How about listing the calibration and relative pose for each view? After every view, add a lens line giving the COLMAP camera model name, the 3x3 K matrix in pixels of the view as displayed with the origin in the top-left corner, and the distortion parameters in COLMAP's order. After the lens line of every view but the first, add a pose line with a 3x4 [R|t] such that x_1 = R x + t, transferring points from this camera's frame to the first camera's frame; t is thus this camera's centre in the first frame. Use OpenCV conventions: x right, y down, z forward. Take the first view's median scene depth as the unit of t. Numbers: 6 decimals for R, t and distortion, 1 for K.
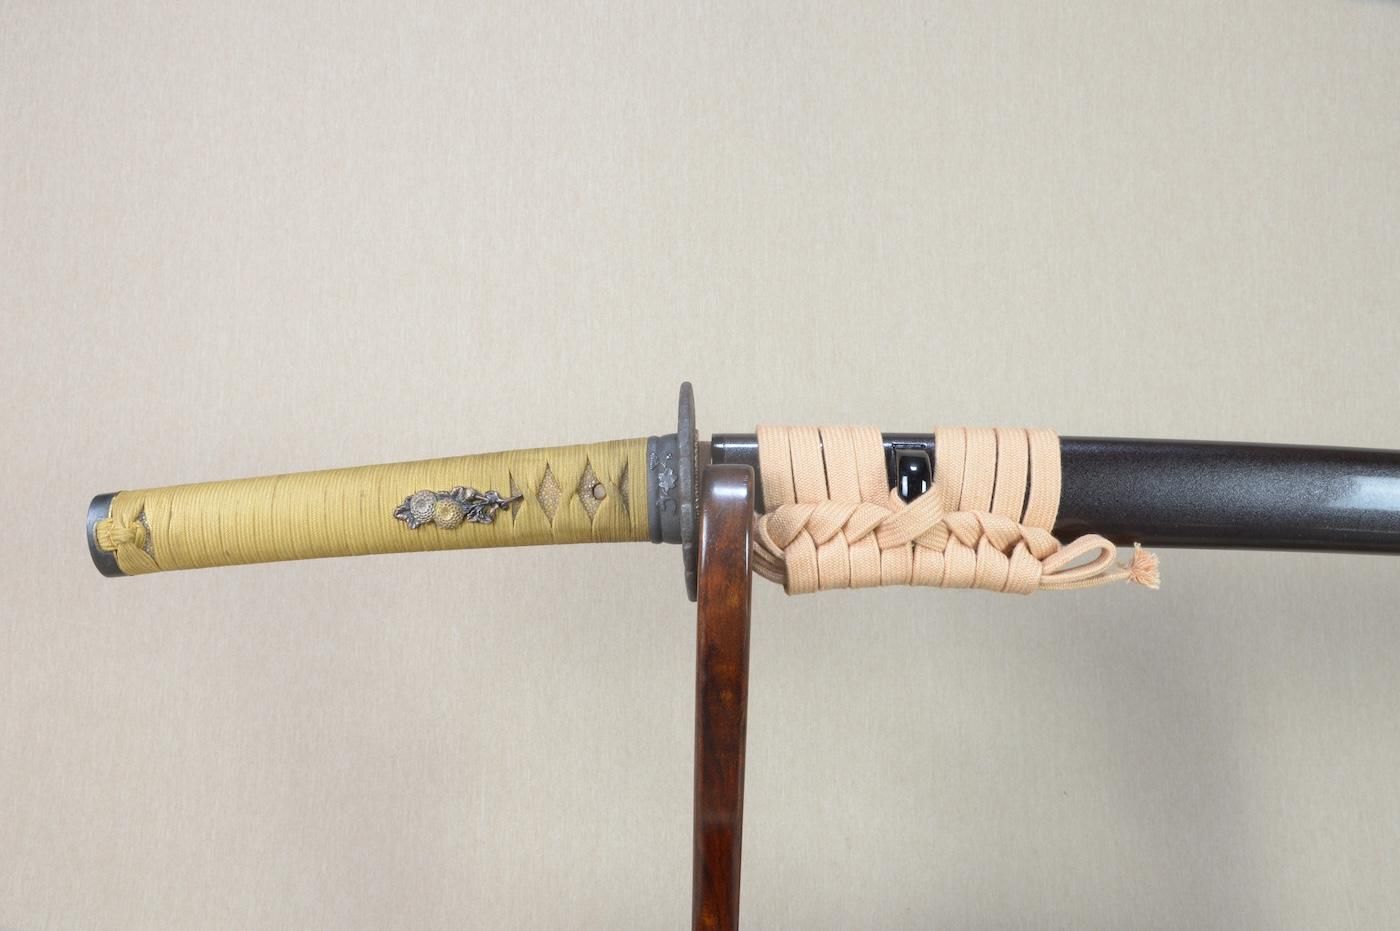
lens RADIAL K [[1190.7, 0, 697.1], [0, 1190.7, 469.7], [0, 0, 1]] dist [-0.010593, 0.069597]
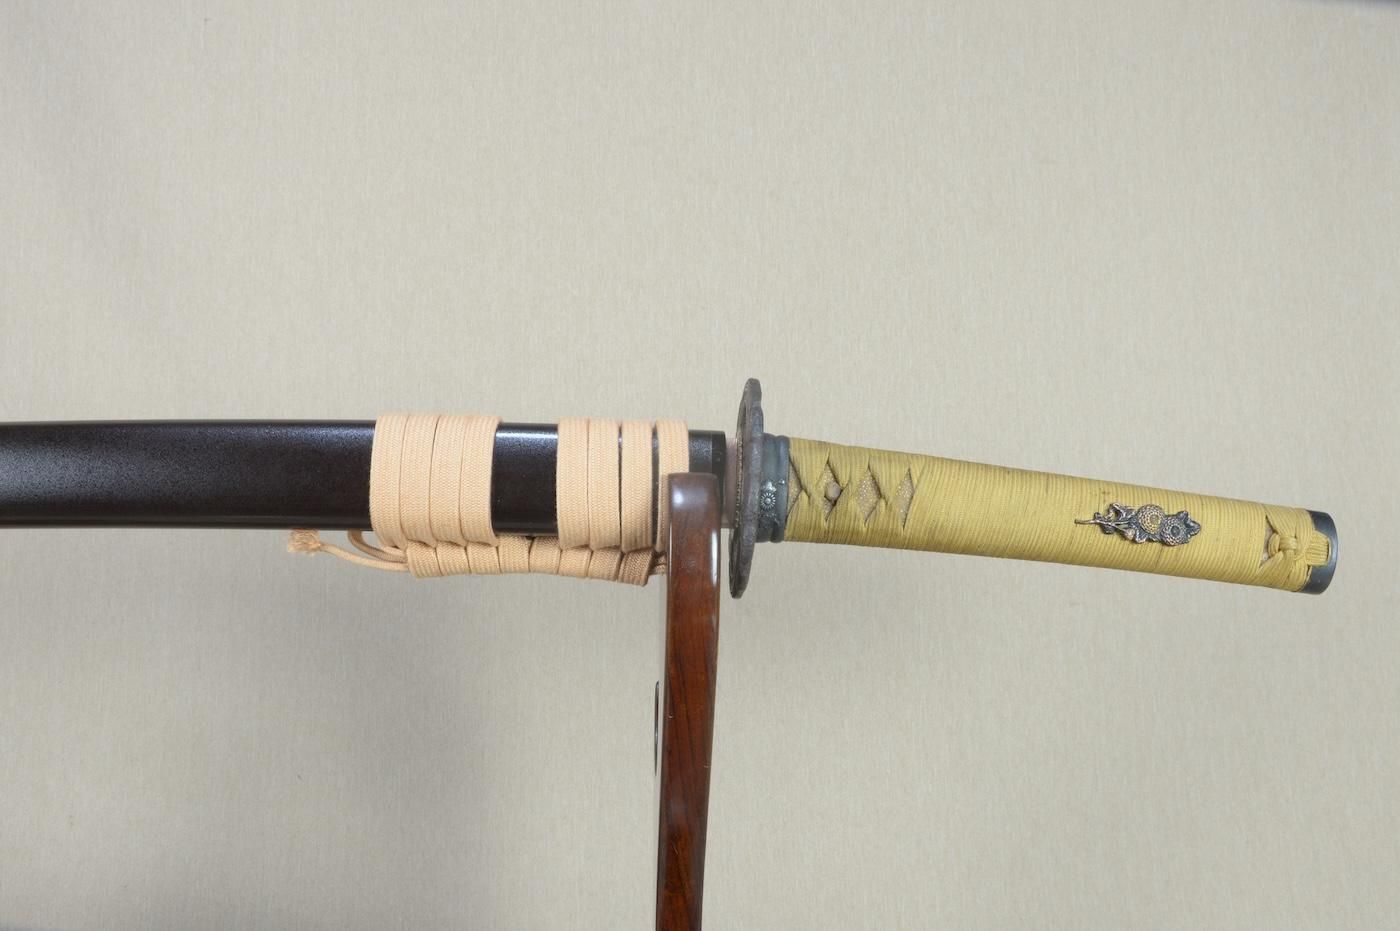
lens RADIAL K [[1112.3, 0, 700.4], [0, 1112.3, 461.3], [0, 0, 1]] dist [-0.033962, 0.026444]
pose [[0.996301, -0.003476, -0.085857, 0.705661], [0.003585, 0.999993, 0.001123, 0.003241], [0.085853, -0.001426, 0.996307, 0.089950]]
